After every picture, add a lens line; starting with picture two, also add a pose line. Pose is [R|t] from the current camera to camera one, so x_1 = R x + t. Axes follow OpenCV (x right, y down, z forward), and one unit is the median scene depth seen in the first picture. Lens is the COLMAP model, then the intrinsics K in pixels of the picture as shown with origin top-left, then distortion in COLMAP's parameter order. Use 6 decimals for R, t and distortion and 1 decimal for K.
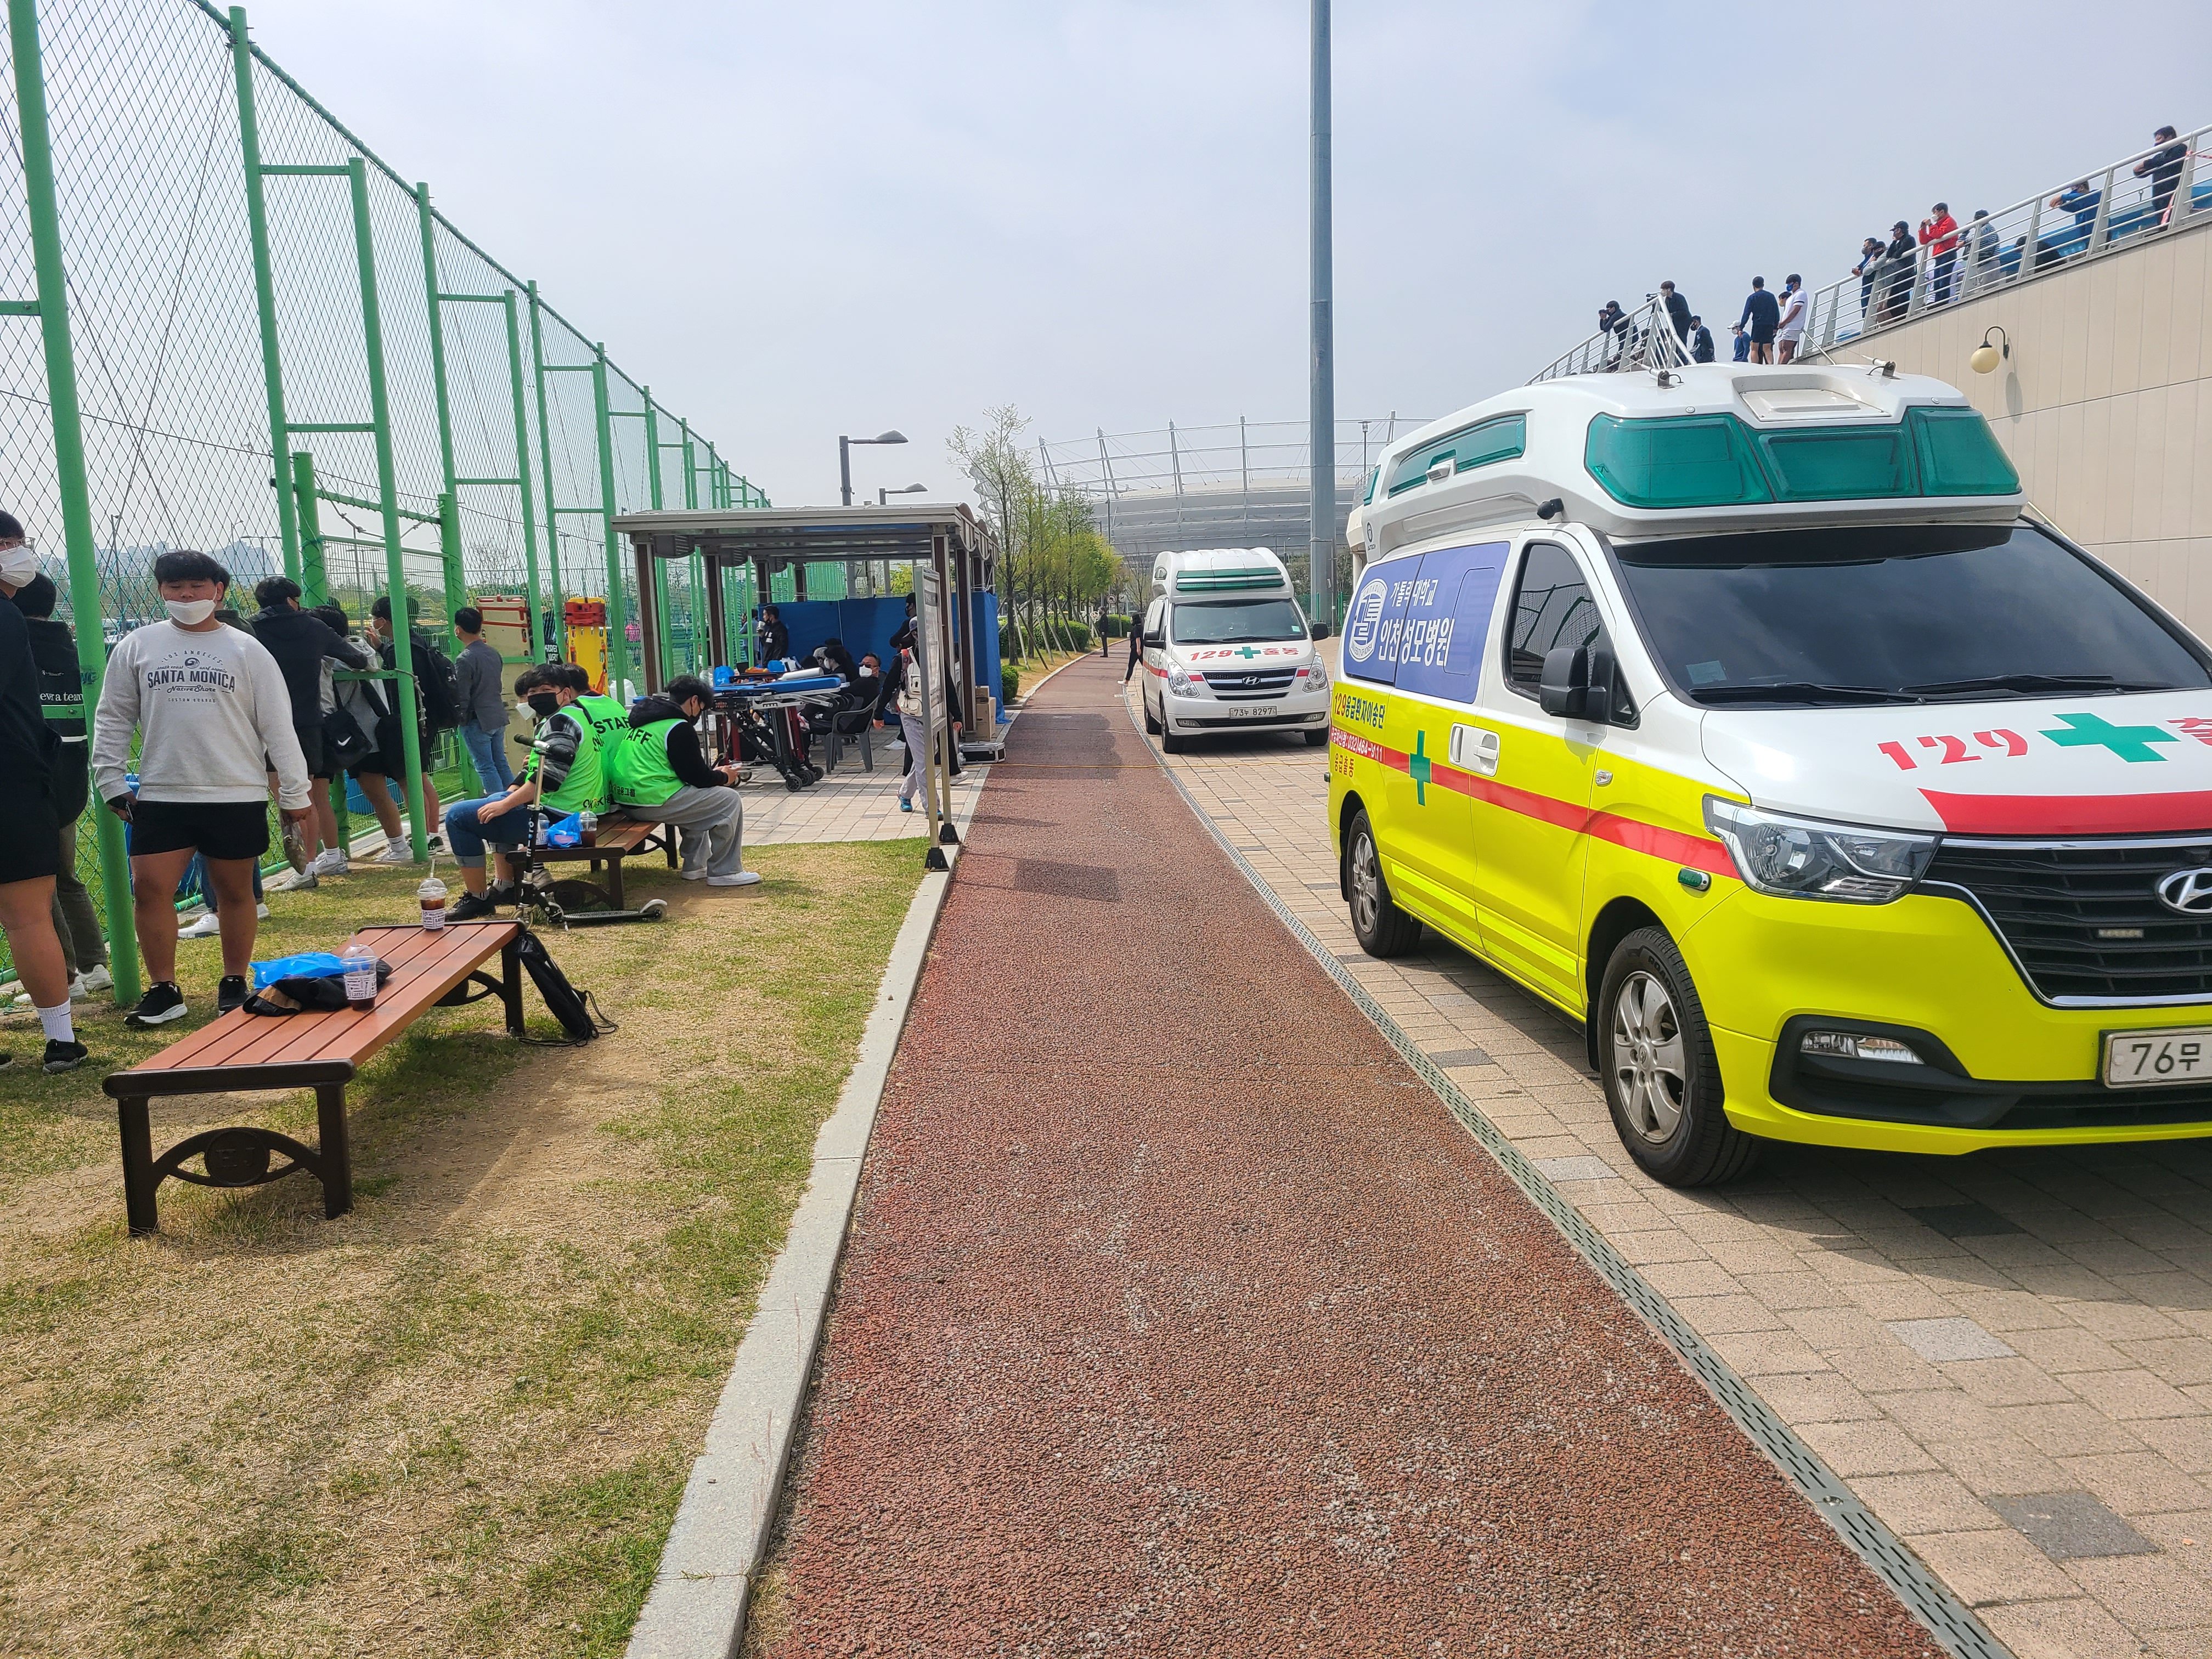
lens RADIAL K [[1695.8, 0, 1112.1], [0, 1695.8, 836.3], [0, 0, 1]] dist [0.059803, -0.055979]
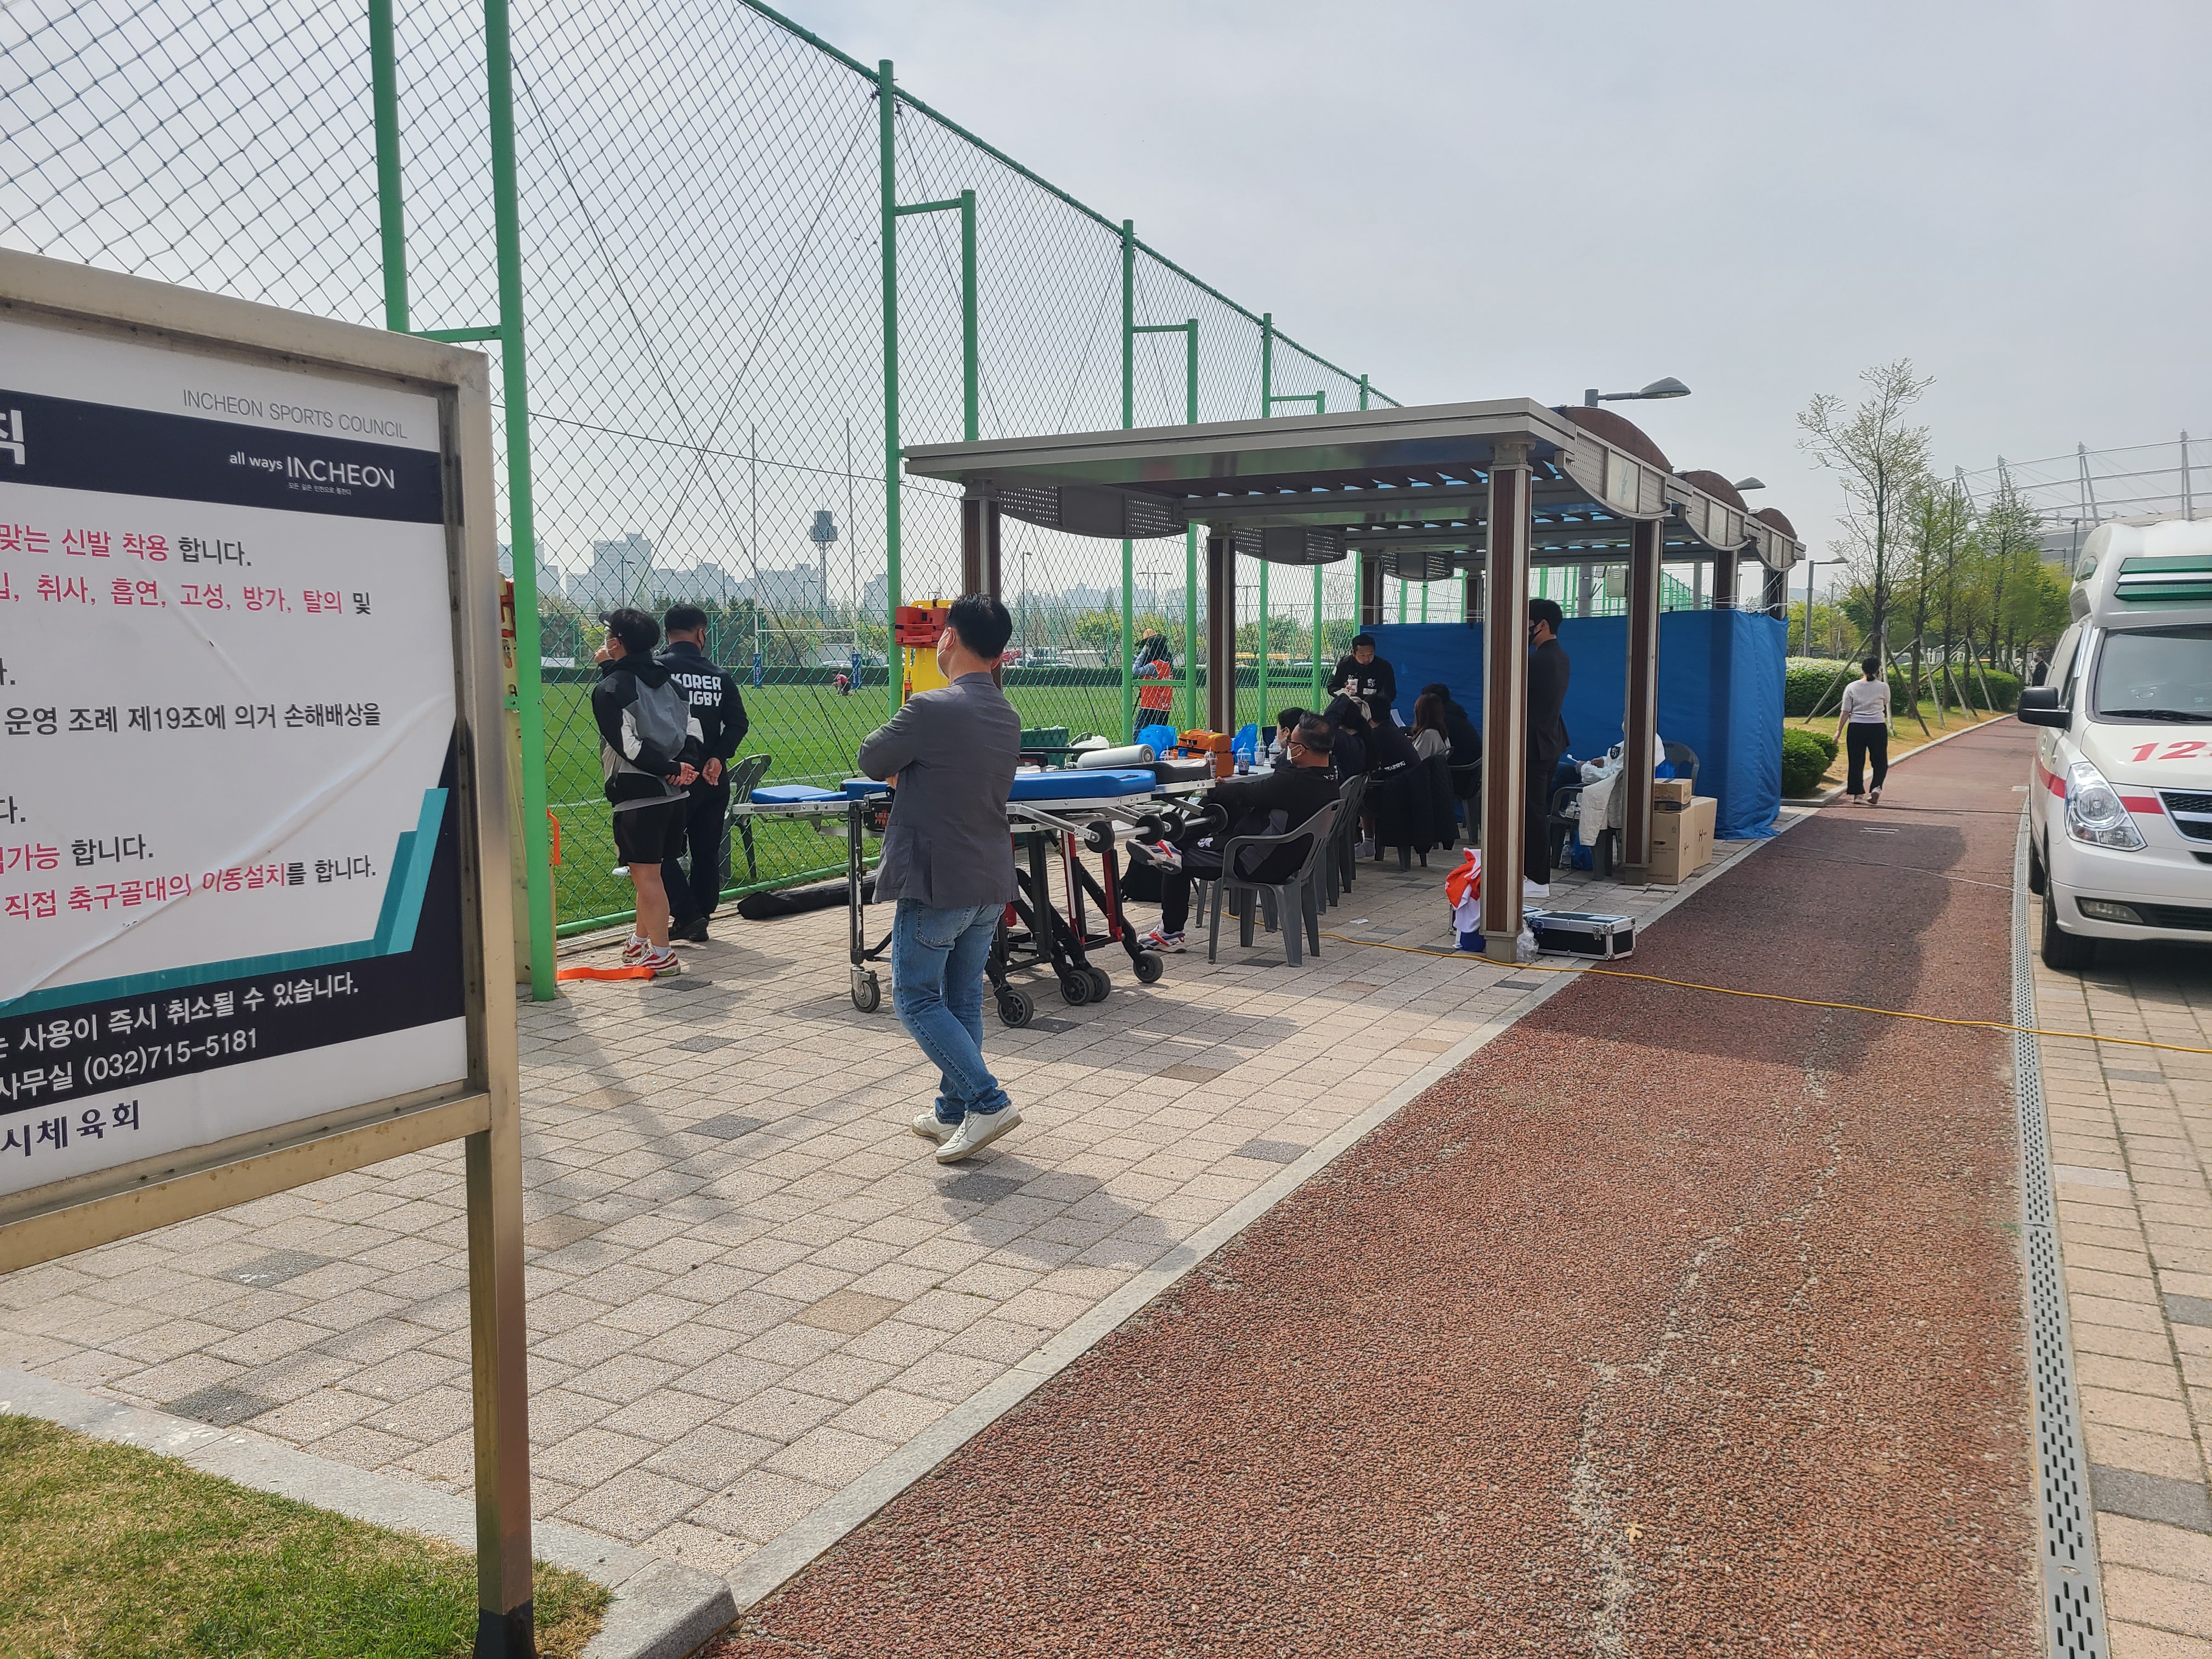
lens RADIAL K [[1695.8, 0, 1112.1], [0, 1695.8, 836.3], [0, 0, 1]] dist [0.059803, -0.055979]
pose [[0.870769, 0.078913, -0.485318, 0.034657], [-0.090153, 0.995928, 0.000183, -0.062314], [0.483356, 0.043594, 0.874338, 0.506037]]
